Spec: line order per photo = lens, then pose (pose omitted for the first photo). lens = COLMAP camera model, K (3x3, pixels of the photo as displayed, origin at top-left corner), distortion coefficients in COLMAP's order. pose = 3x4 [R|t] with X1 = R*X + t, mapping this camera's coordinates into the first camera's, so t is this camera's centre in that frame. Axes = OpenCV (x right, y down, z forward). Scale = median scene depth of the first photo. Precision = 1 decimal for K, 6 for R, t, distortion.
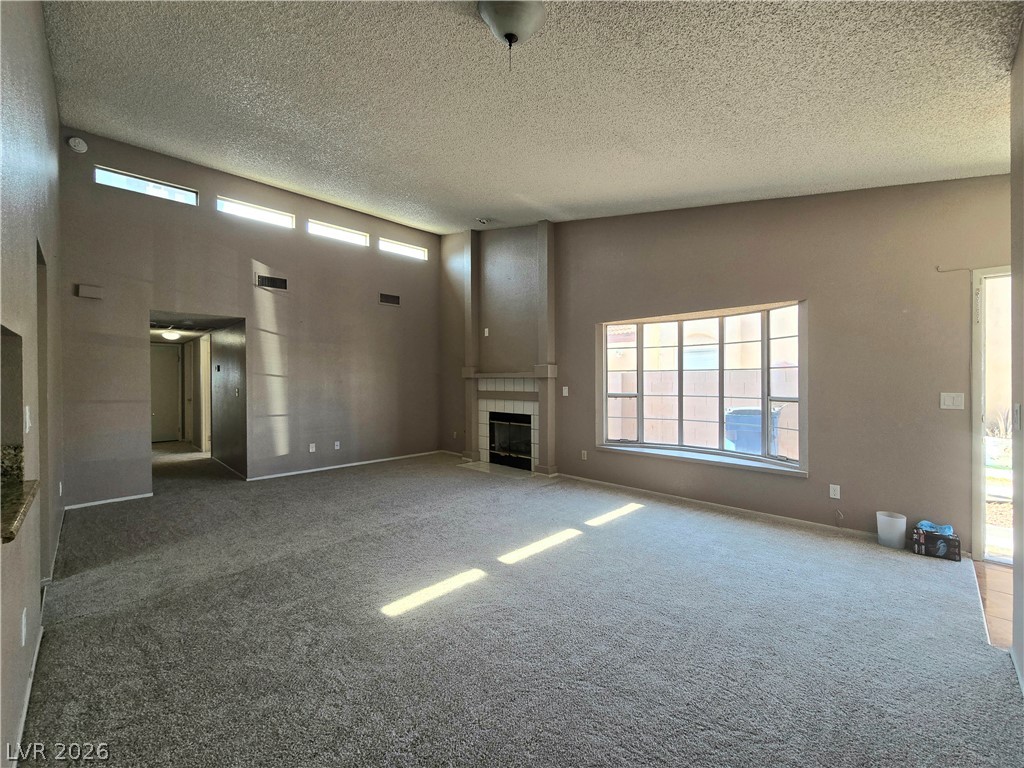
lens RADIAL K [[421.0, 0, 519.4], [0, 421.0, 381.8], [0, 0, 1]] dist [0.000038, 0.000067]
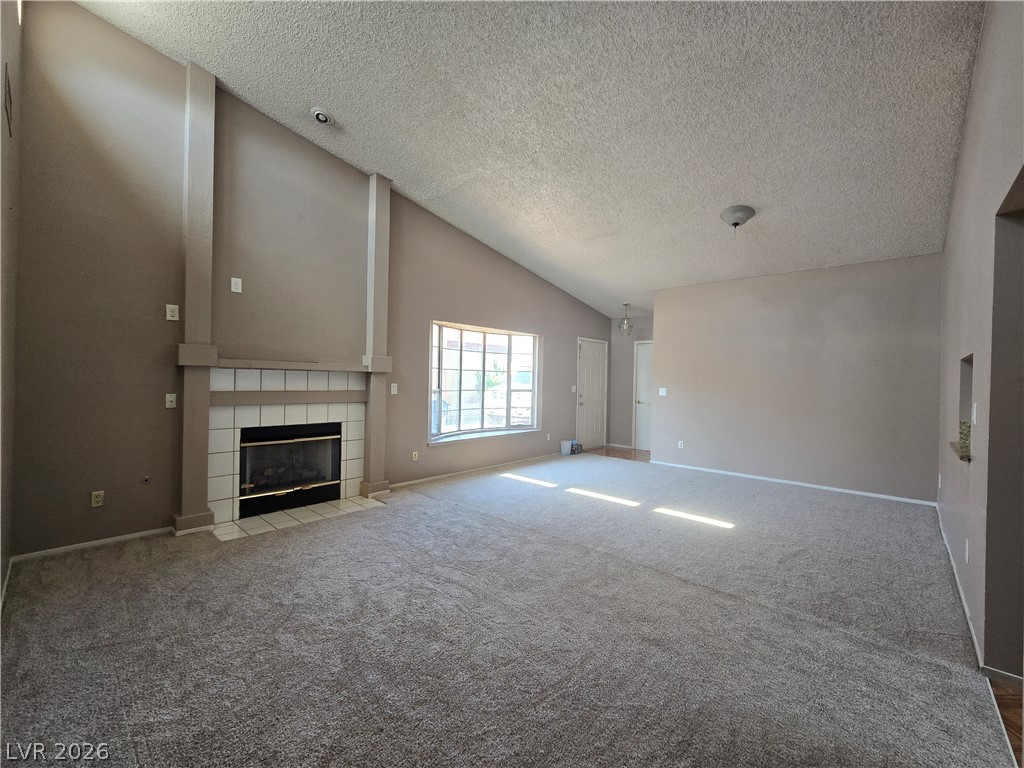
lens RADIAL K [[421.0, 0, 519.4], [0, 421.0, 381.8], [0, 0, 1]] dist [0.000038, 0.000067]
pose [[-0.030025, -0.000989, 0.999549, -0.759344], [-0.015371, 0.999882, 0.000528, 0.003863], [-0.999431, -0.015349, -0.030037, 0.764218]]
